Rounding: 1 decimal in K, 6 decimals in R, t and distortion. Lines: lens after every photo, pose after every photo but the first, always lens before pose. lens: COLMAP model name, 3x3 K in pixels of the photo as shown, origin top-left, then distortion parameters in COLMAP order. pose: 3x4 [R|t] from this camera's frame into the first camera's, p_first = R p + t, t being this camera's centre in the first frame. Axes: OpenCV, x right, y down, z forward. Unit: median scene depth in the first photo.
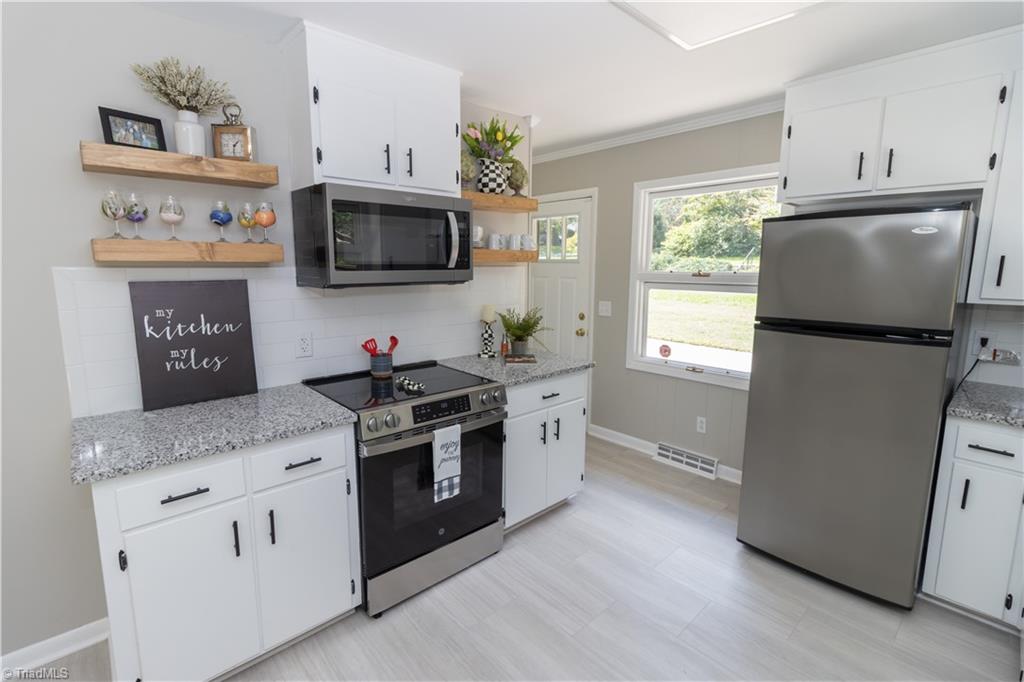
lens RADIAL K [[480.9, 0, 509.2], [0, 480.9, 330.8], [0, 0, 1]] dist [0.003797, 0.000316]
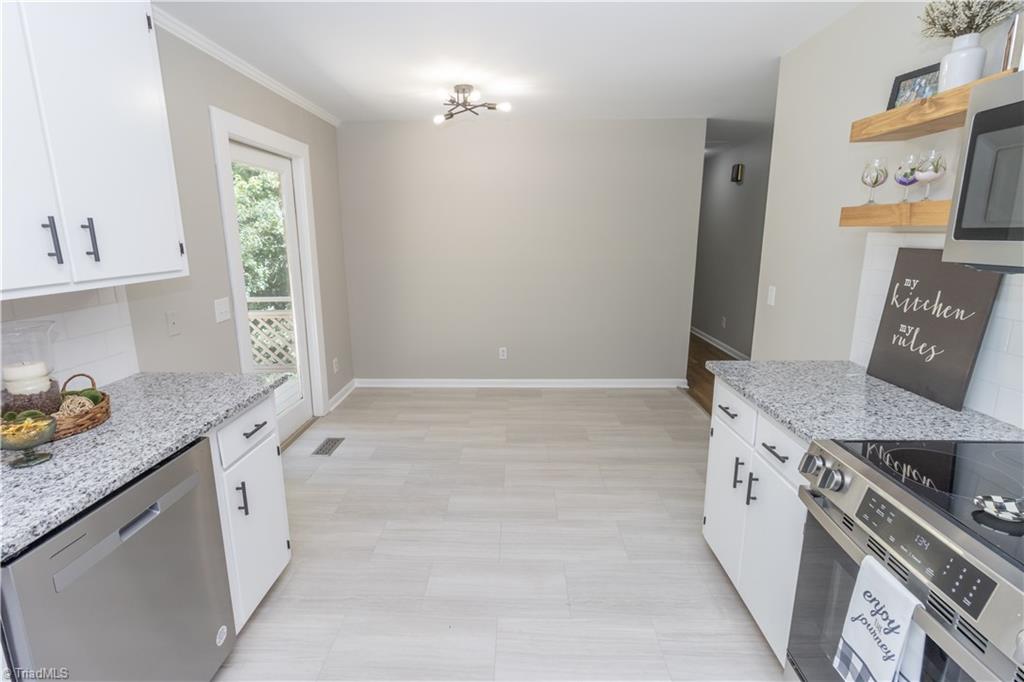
lens RADIAL K [[480.9, 0, 509.2], [0, 480.9, 330.8], [0, 0, 1]] dist [0.003797, 0.000316]
pose [[-0.699739, 0.144517, -0.699629, 0.471943], [-0.096282, 0.951313, 0.292802, -0.144110], [0.707881, 0.272247, -0.651756, 1.069662]]
